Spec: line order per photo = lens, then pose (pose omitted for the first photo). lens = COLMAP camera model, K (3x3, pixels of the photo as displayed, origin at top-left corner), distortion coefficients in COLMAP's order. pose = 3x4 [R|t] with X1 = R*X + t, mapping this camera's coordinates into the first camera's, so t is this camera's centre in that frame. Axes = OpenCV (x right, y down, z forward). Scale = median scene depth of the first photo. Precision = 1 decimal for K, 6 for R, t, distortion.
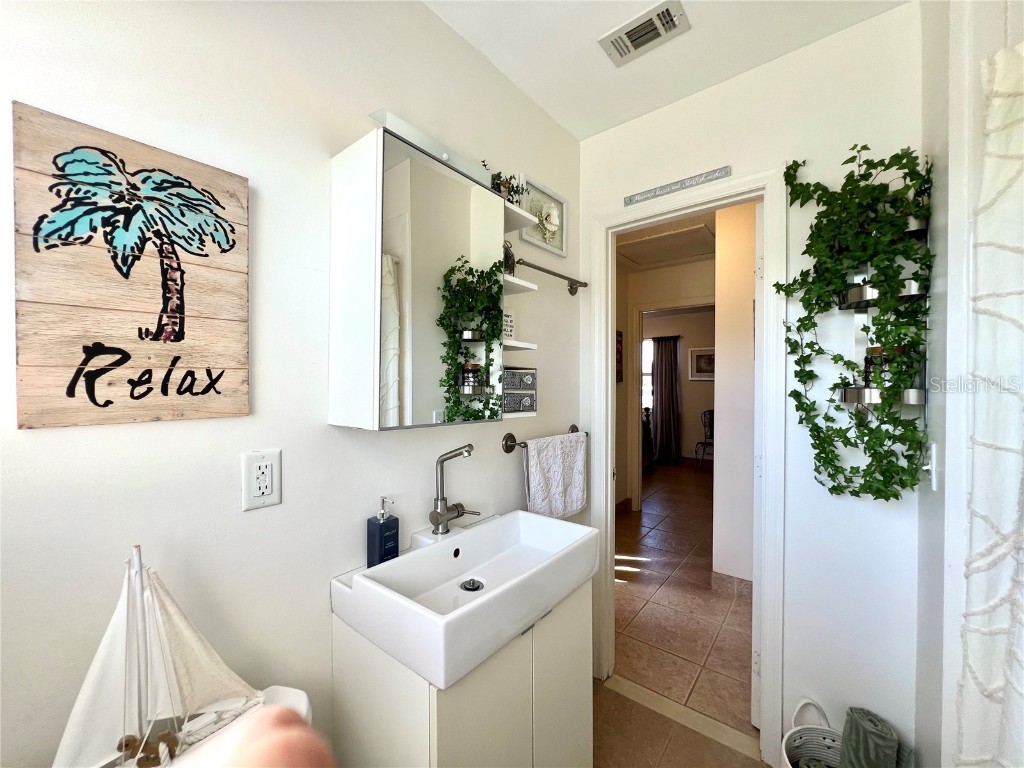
lens RADIAL K [[409.1, 0, 511.7], [0, 409.1, 384.2], [0, 0, 1]] dist [-0.008406, -0.000072]
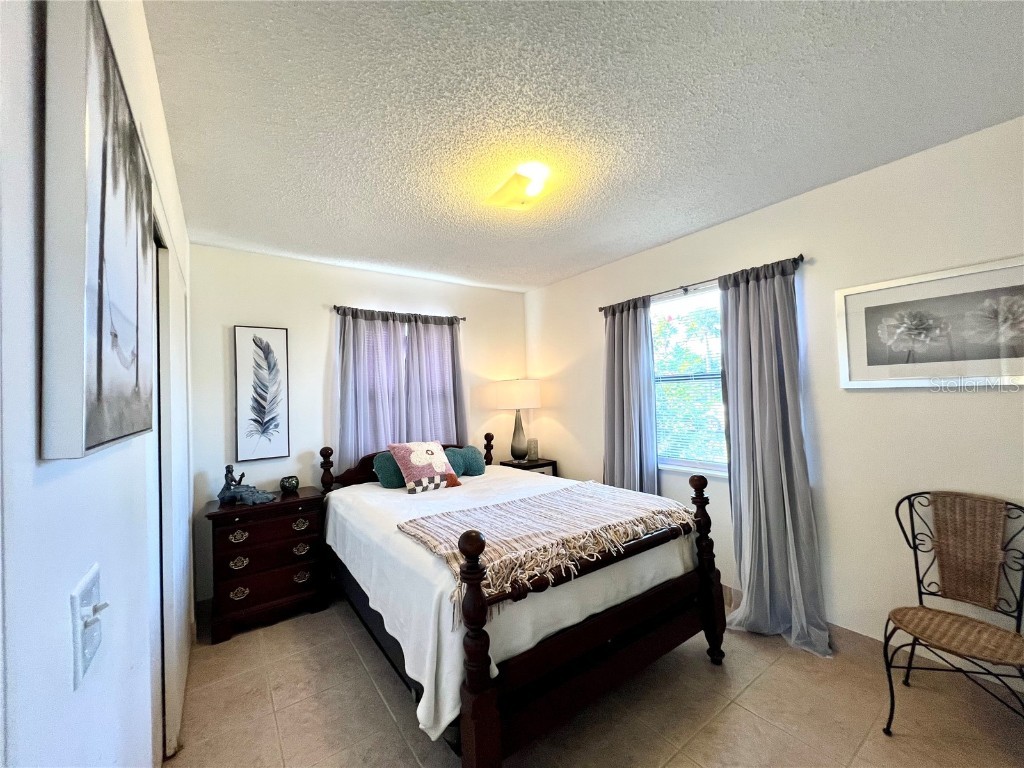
lens RADIAL K [[409.1, 0, 512.8], [0, 409.1, 385.8], [0, 0, 1]] dist [-0.008406, -0.000072]
pose [[0.964953, -0.036792, -0.259833, 0.262986], [0.029218, 0.999030, -0.032954, -0.008777], [0.260793, 0.024207, 0.965091, 0.612751]]
